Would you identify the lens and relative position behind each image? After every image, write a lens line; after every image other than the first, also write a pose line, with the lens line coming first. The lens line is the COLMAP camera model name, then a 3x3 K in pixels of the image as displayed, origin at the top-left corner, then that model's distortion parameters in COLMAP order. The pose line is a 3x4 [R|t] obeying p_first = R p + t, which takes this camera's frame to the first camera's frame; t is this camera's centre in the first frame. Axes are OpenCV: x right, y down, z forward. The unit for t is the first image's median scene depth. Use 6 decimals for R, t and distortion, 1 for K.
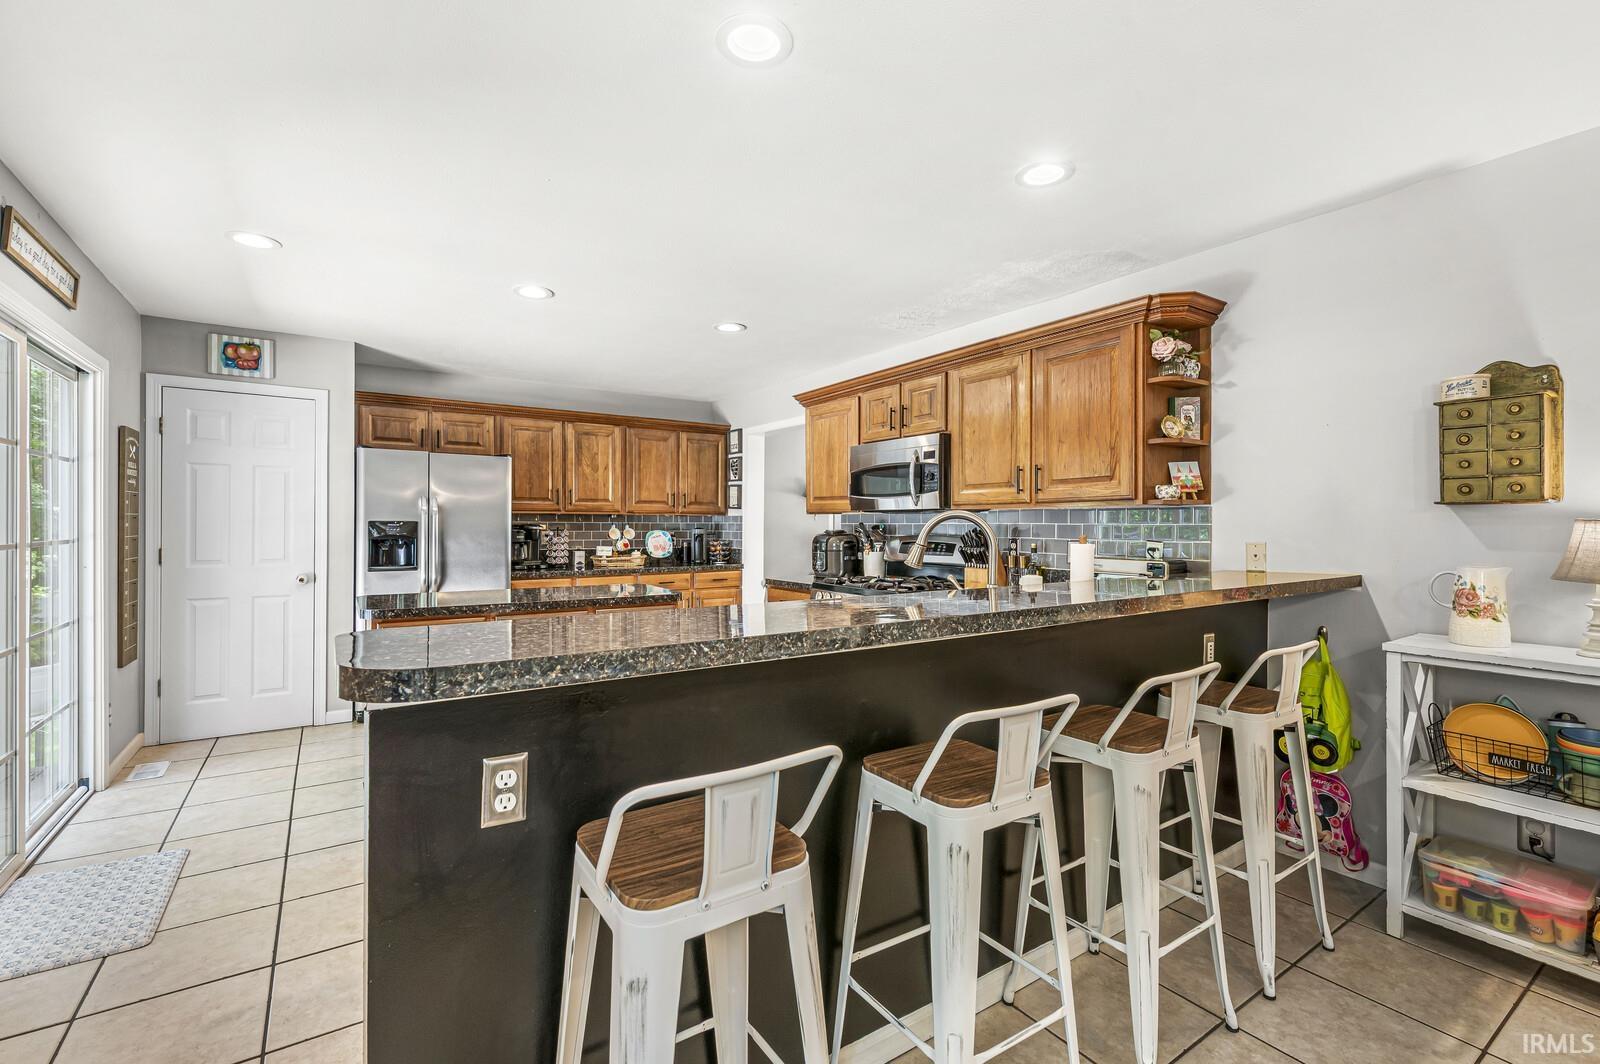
lens RADIAL K [[696.3, 0, 792.8], [0, 696.3, 526.3], [0, 0, 1]] dist [0.000462, 0.000162]
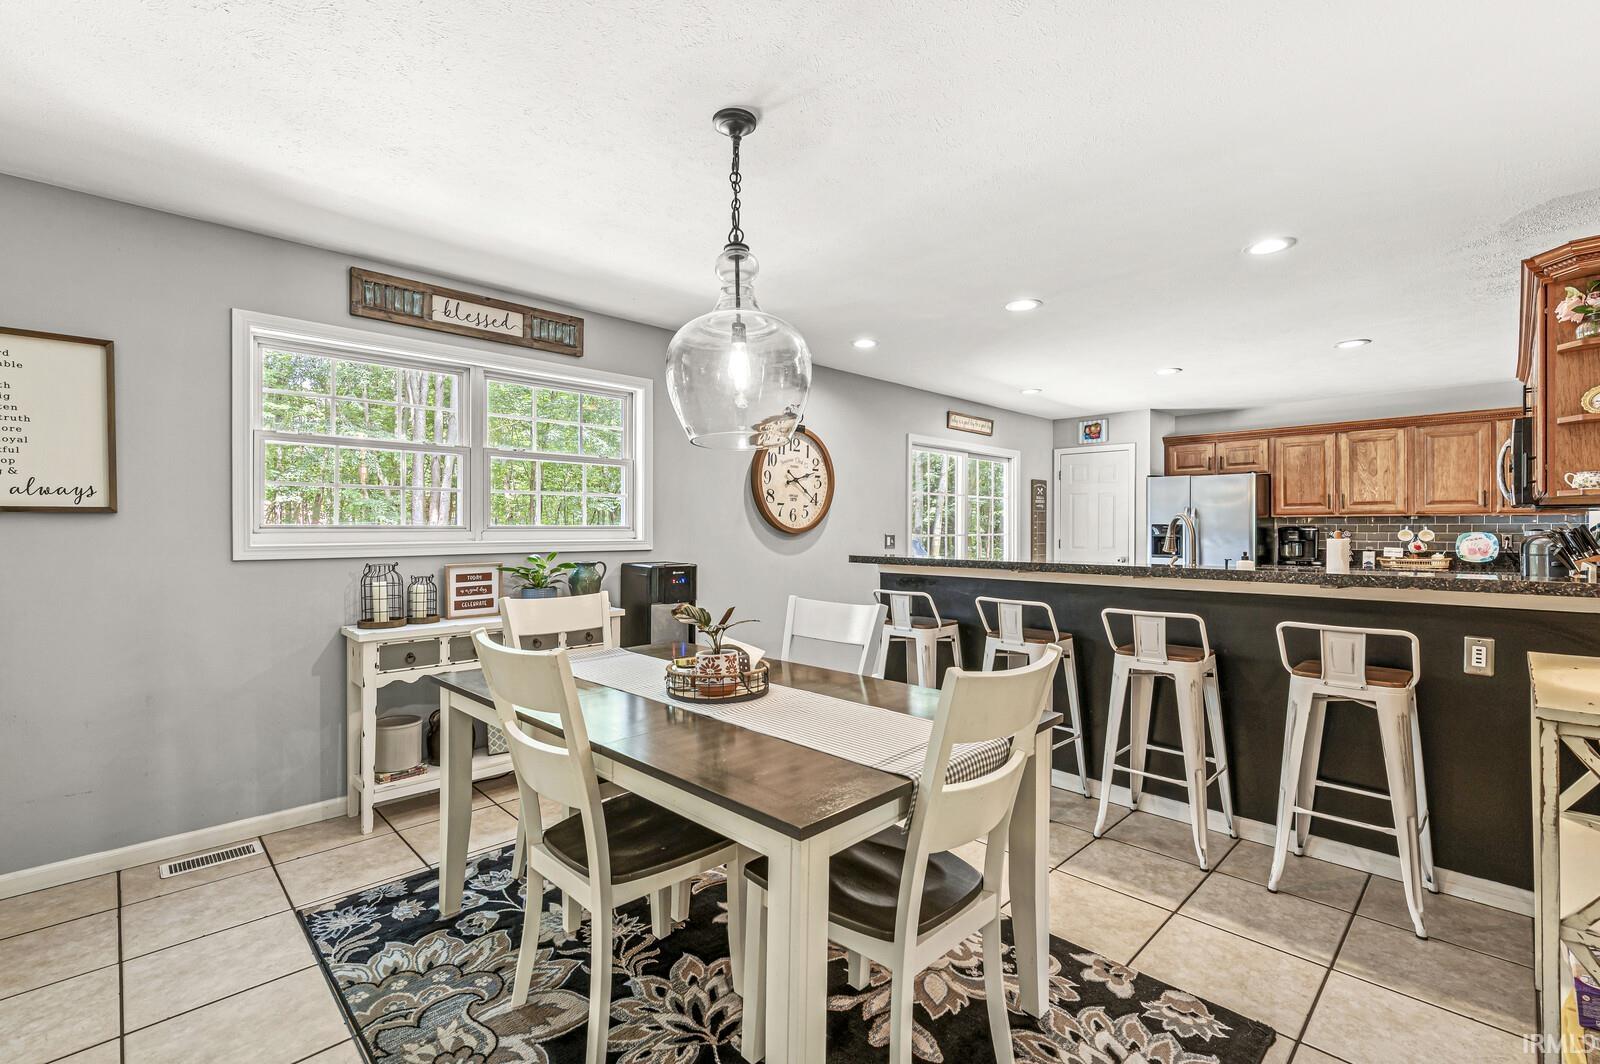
lens RADIAL K [[696.3, 0, 830.3], [0, 696.3, 532.0], [0, 0, 1]] dist [0.000462, 0.000162]
pose [[0.213082, 0.002889, -0.977030, 0.720435], [-0.001863, 0.999995, 0.002551, 0.006533], [0.977032, 0.001276, 0.213087, -0.026580]]
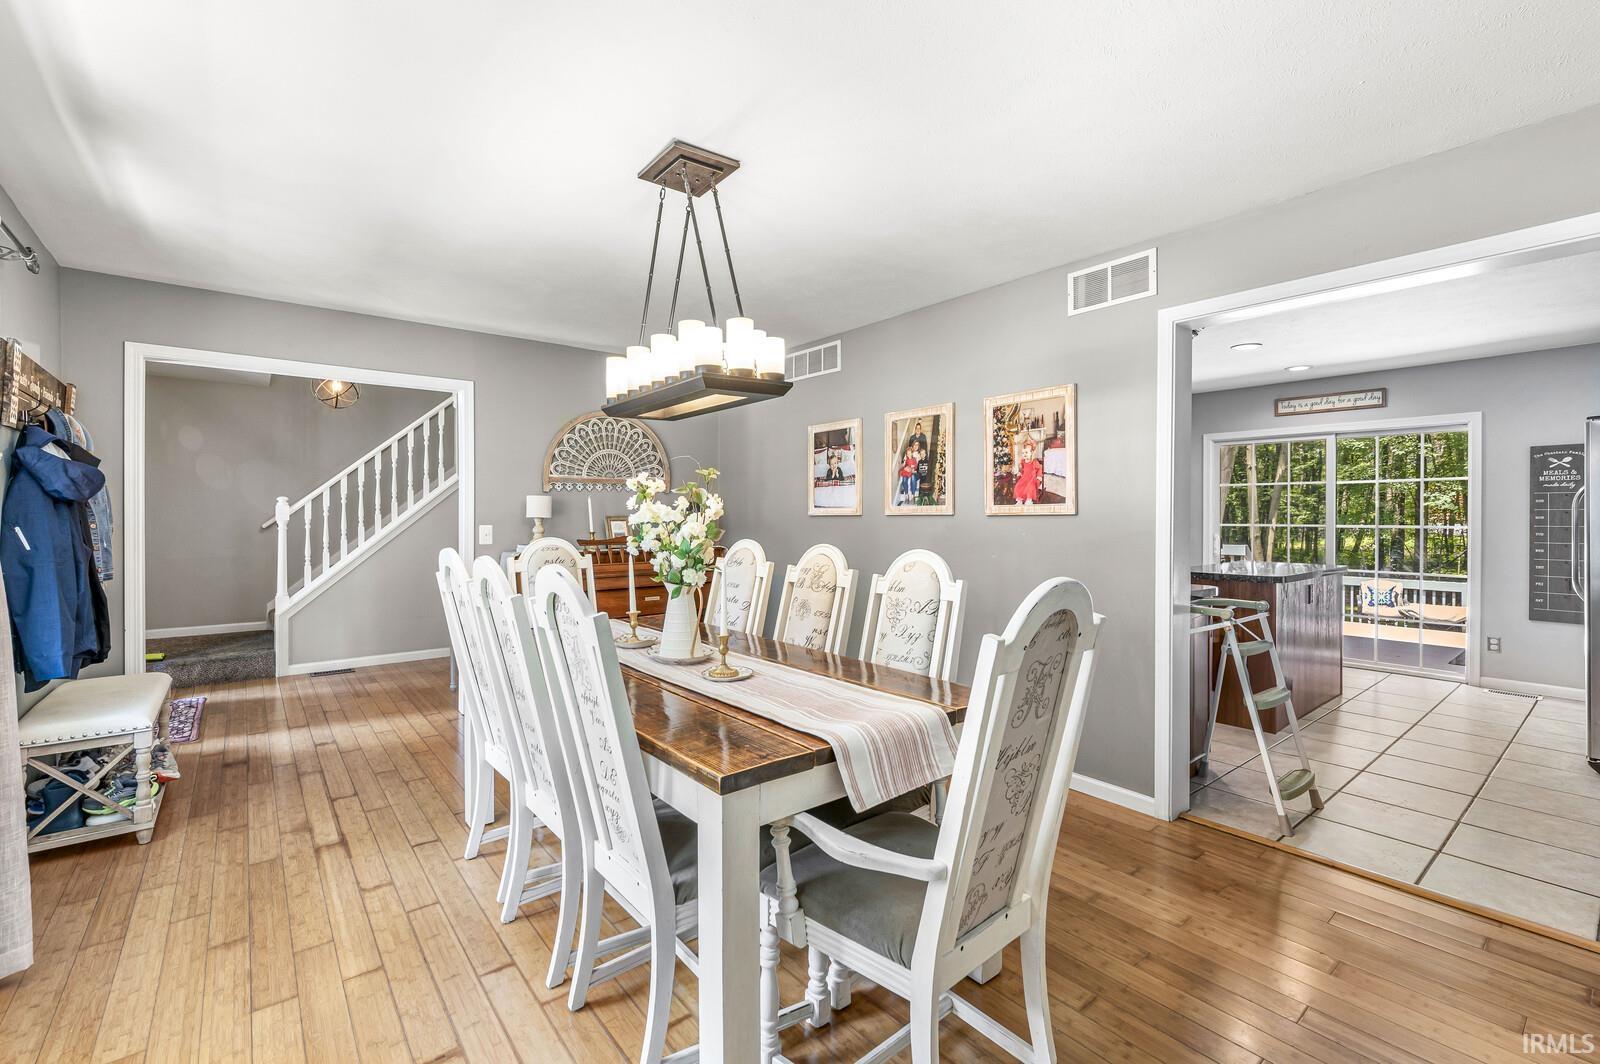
lens RADIAL K [[696.3, 0, 786.4], [0, 696.3, 523.7], [0, 0, 1]] dist [0.000462, 0.000162]
pose [[-0.997020, -0.007666, -0.076758, 0.478293], [-0.008738, 0.999869, 0.013638, 0.001756], [0.076643, 0.014269, -0.996956, 1.711094]]
